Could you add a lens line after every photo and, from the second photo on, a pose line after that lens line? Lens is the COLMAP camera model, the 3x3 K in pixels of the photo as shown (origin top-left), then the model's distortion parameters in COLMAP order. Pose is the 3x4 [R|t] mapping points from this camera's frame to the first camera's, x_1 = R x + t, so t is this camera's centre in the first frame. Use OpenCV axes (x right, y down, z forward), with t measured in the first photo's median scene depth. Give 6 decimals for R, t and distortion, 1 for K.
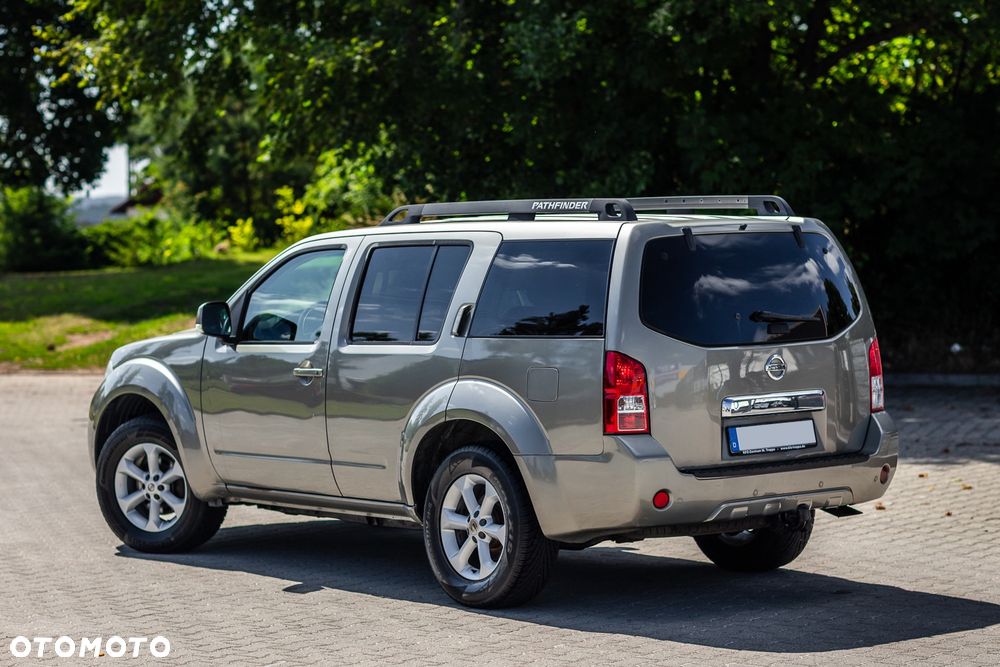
lens RADIAL K [[2646.2, 0, 500.0], [0, 2646.2, 333.5], [0, 0, 1]] dist [0.091535, -0.373472]
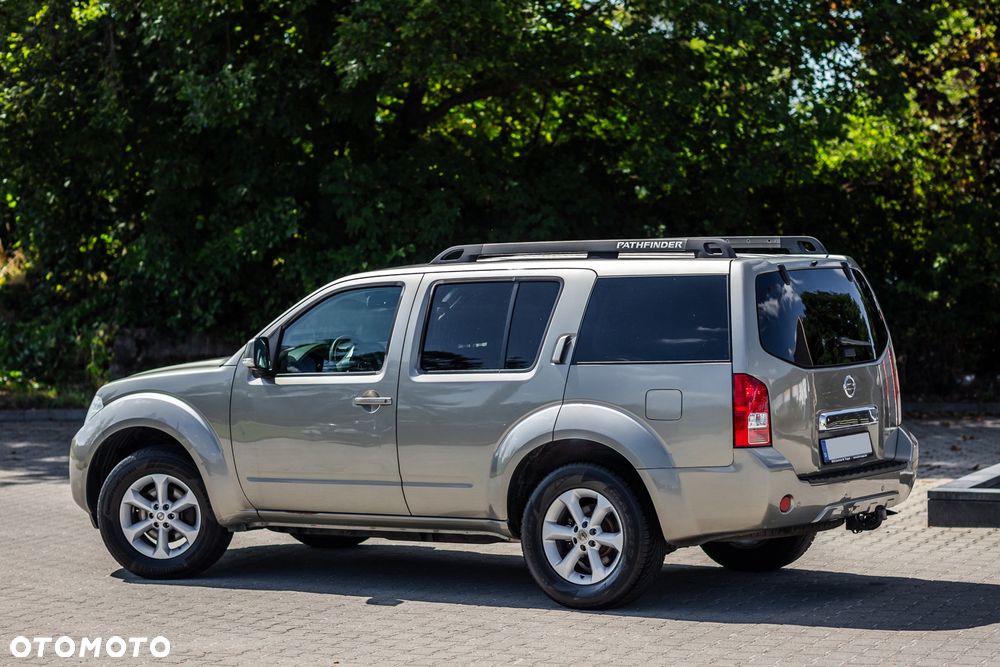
lens RADIAL K [[2646.2, 0, 500.0], [0, 2646.2, 333.5], [0, 0, 1]] dist [0.091535, -0.373472]
pose [[0.959213, -0.010807, 0.282477, -0.348678], [0.015911, 0.999749, -0.015783, 0.005411], [-0.282236, 0.019634, 0.959144, -0.048925]]
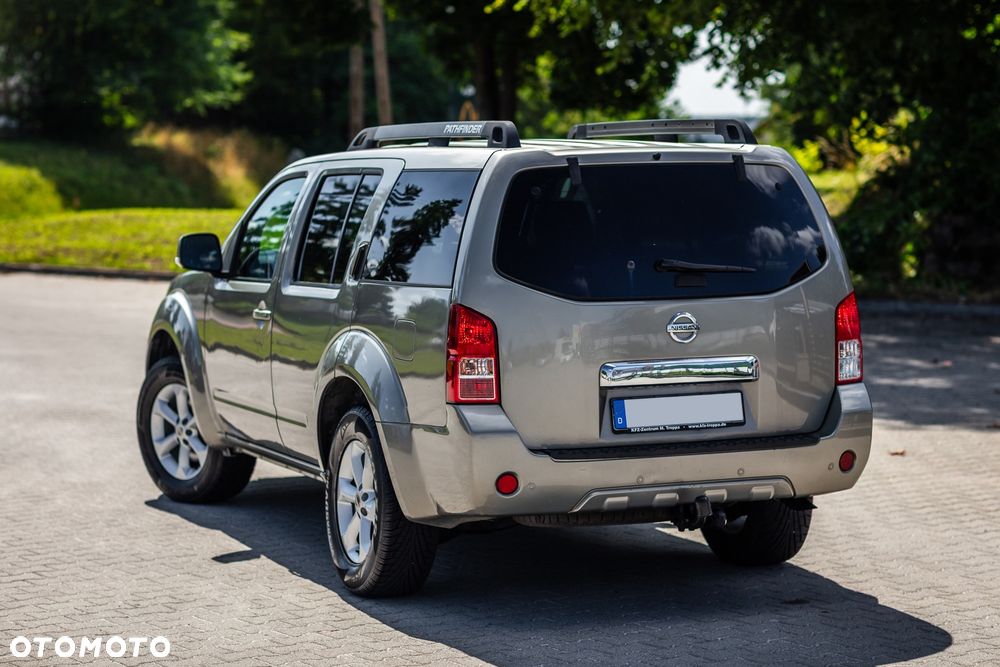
lens RADIAL K [[2499.0, 0, 500.0], [0, 2499.0, 333.5], [0, 0, 1]] dist [0.022821, 0.133338]
pose [[0.957580, 0.030927, -0.286504, 0.262569], [-0.021304, 0.999101, 0.036644, -0.012286], [0.287380, -0.028986, 0.957378, 0.231748]]
